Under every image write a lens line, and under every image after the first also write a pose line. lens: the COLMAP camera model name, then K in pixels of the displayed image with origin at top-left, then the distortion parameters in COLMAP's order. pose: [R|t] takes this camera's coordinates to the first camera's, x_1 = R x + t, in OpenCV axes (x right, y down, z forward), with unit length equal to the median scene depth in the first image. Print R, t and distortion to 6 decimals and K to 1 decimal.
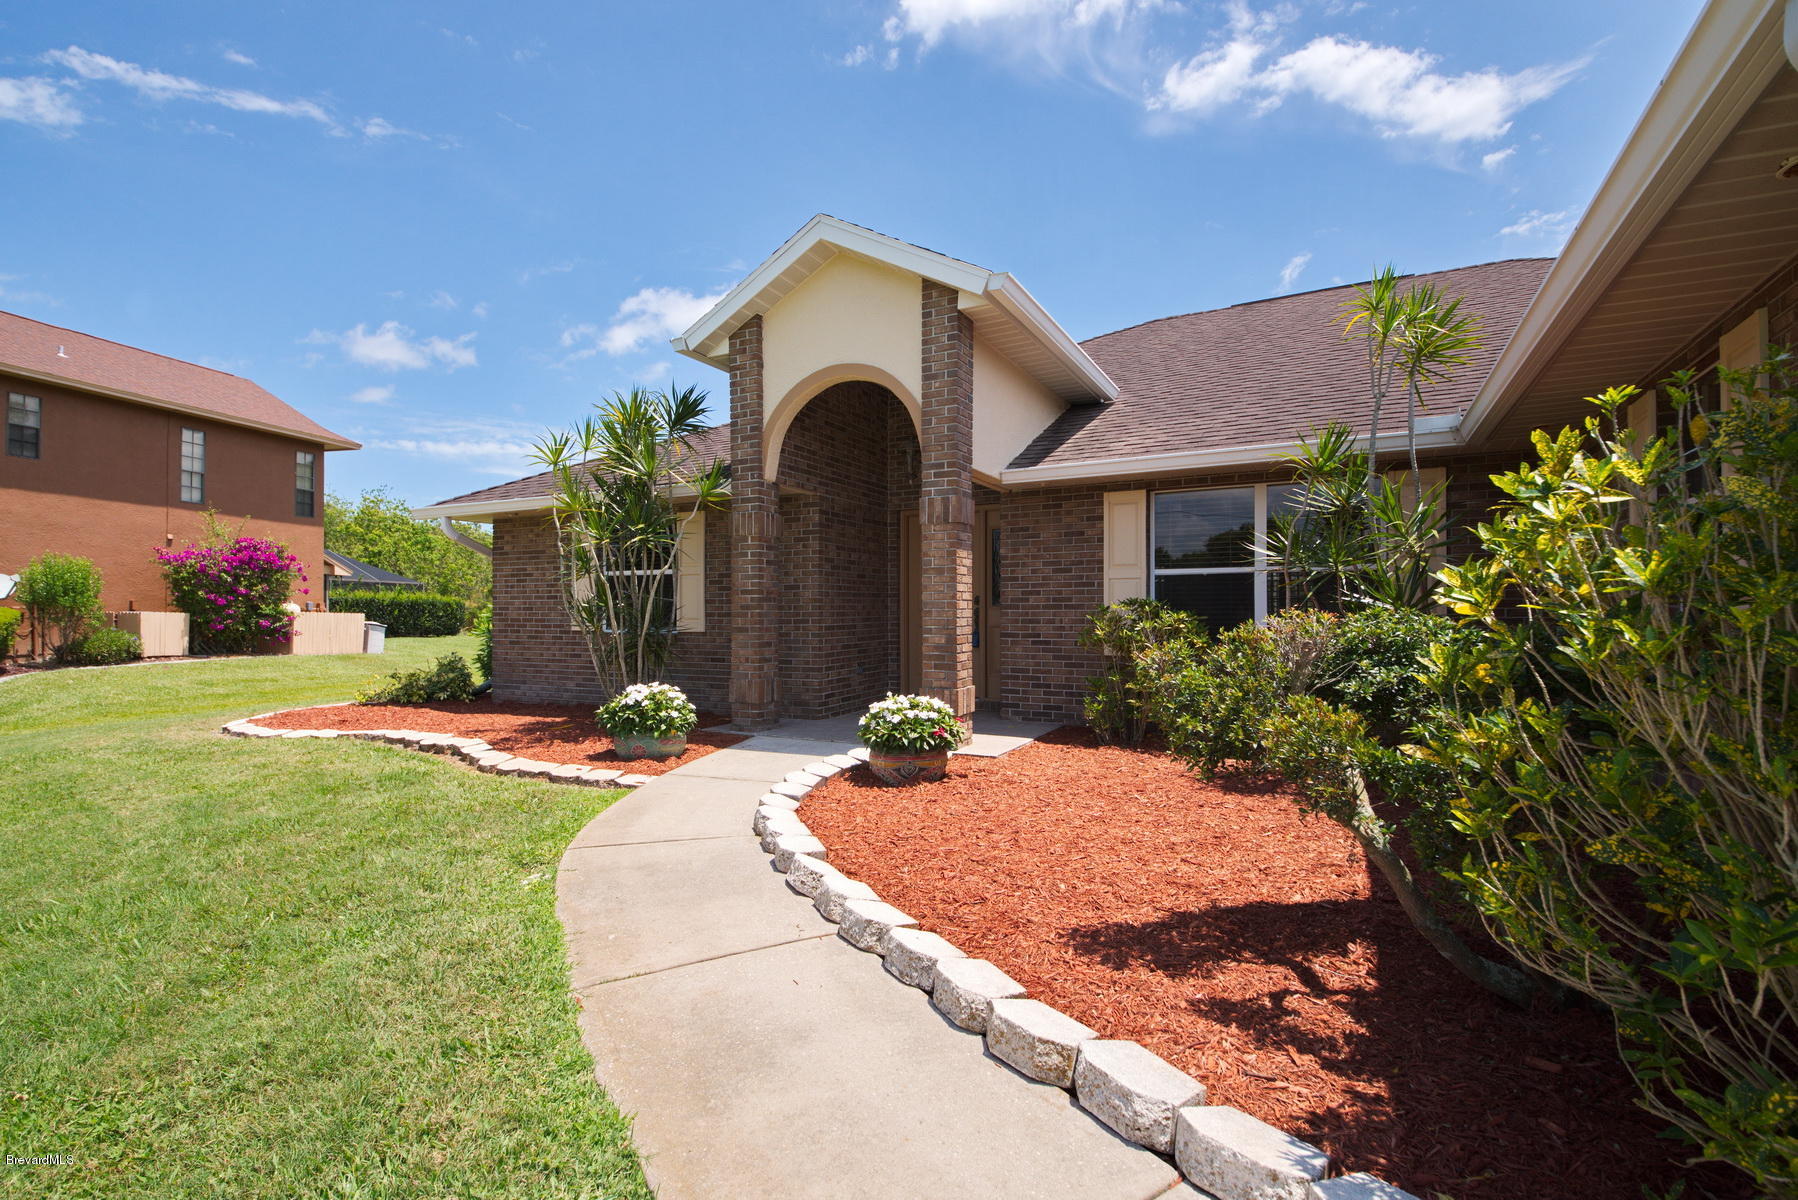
lens RADIAL K [[903.9, 0, 909.5], [0, 903.9, 619.0], [0, 0, 1]] dist [-0.008968, -0.001009]
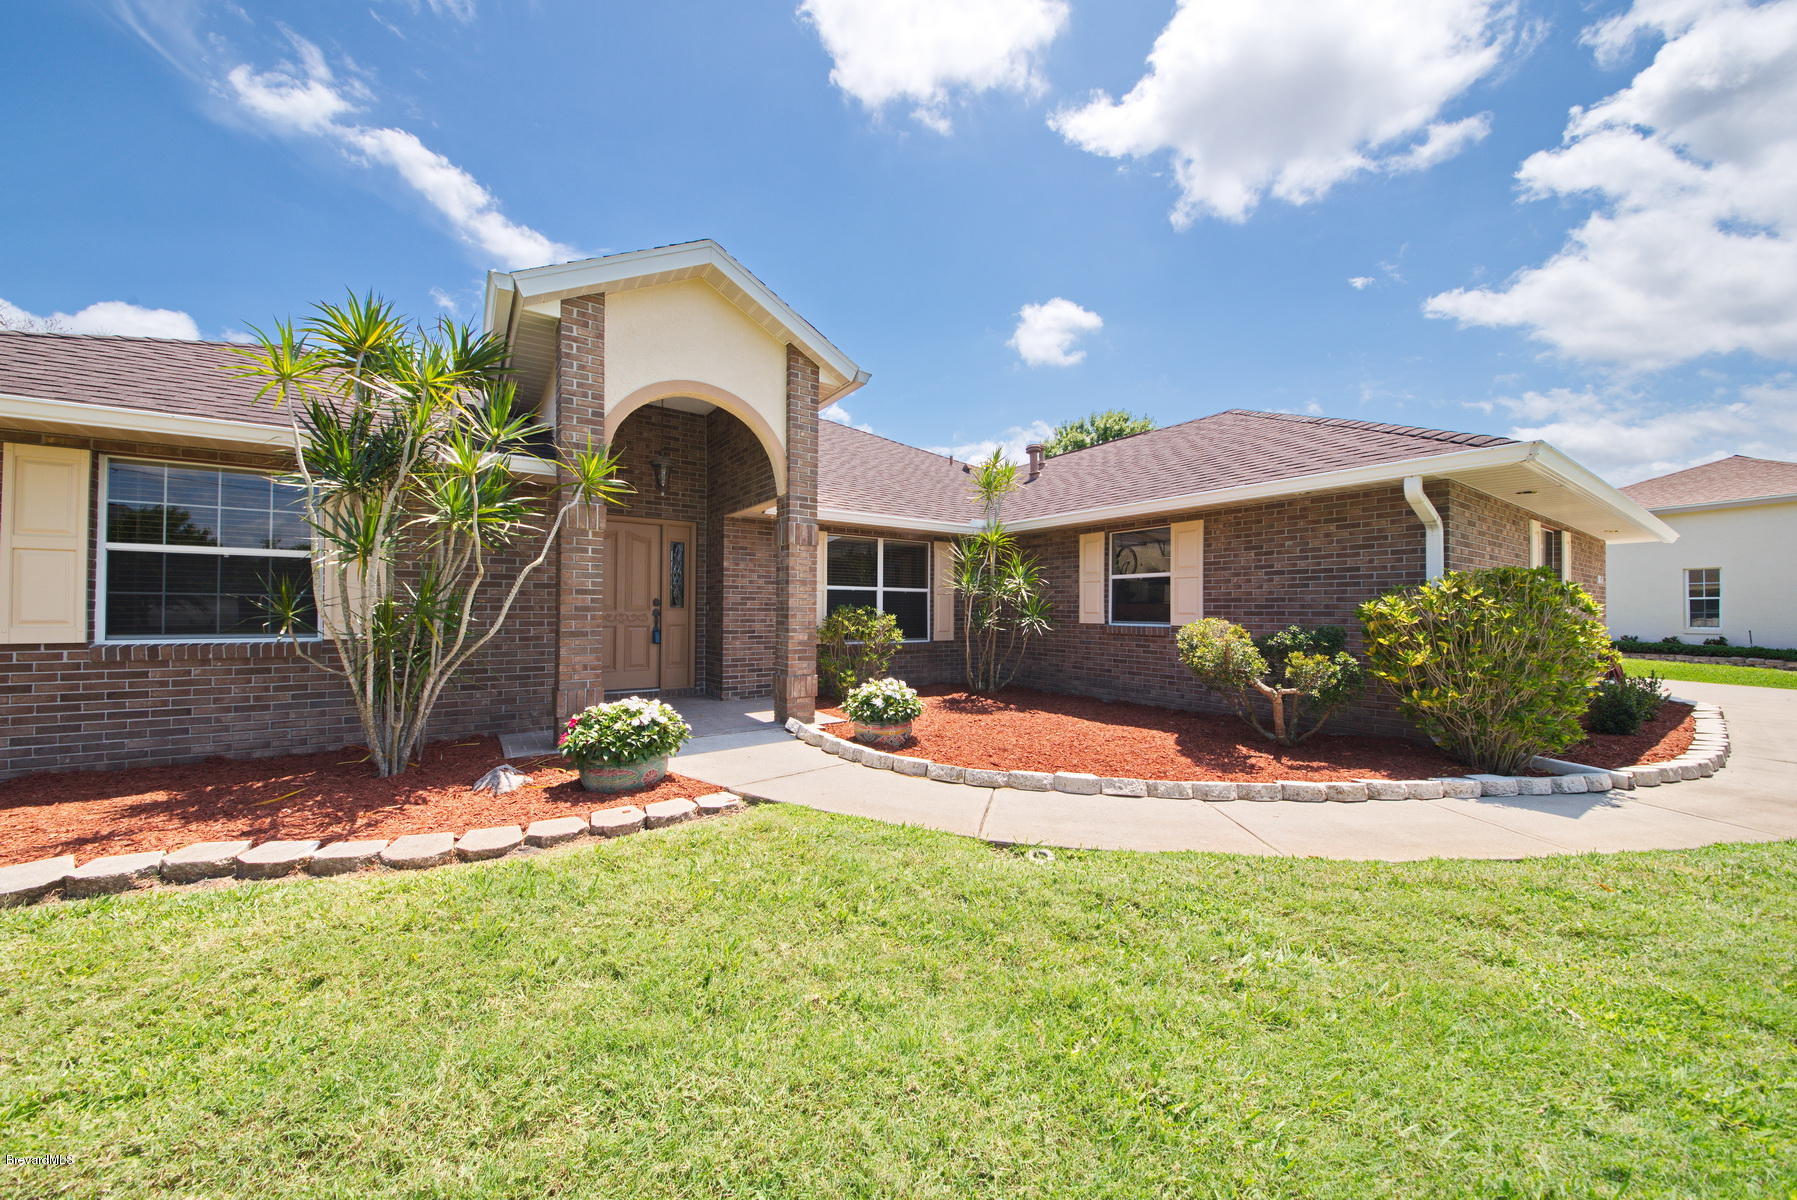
lens RADIAL K [[639.5, 0, 914.6], [0, 639.5, 608.1], [0, 0, 1]] dist [0.000326, -0.000312]
pose [[0.454882, 0.006447, 0.890528, -0.557437], [-0.003651, 0.999979, -0.005374, -0.011006], [-0.890544, -0.000806, 0.454896, 0.373276]]
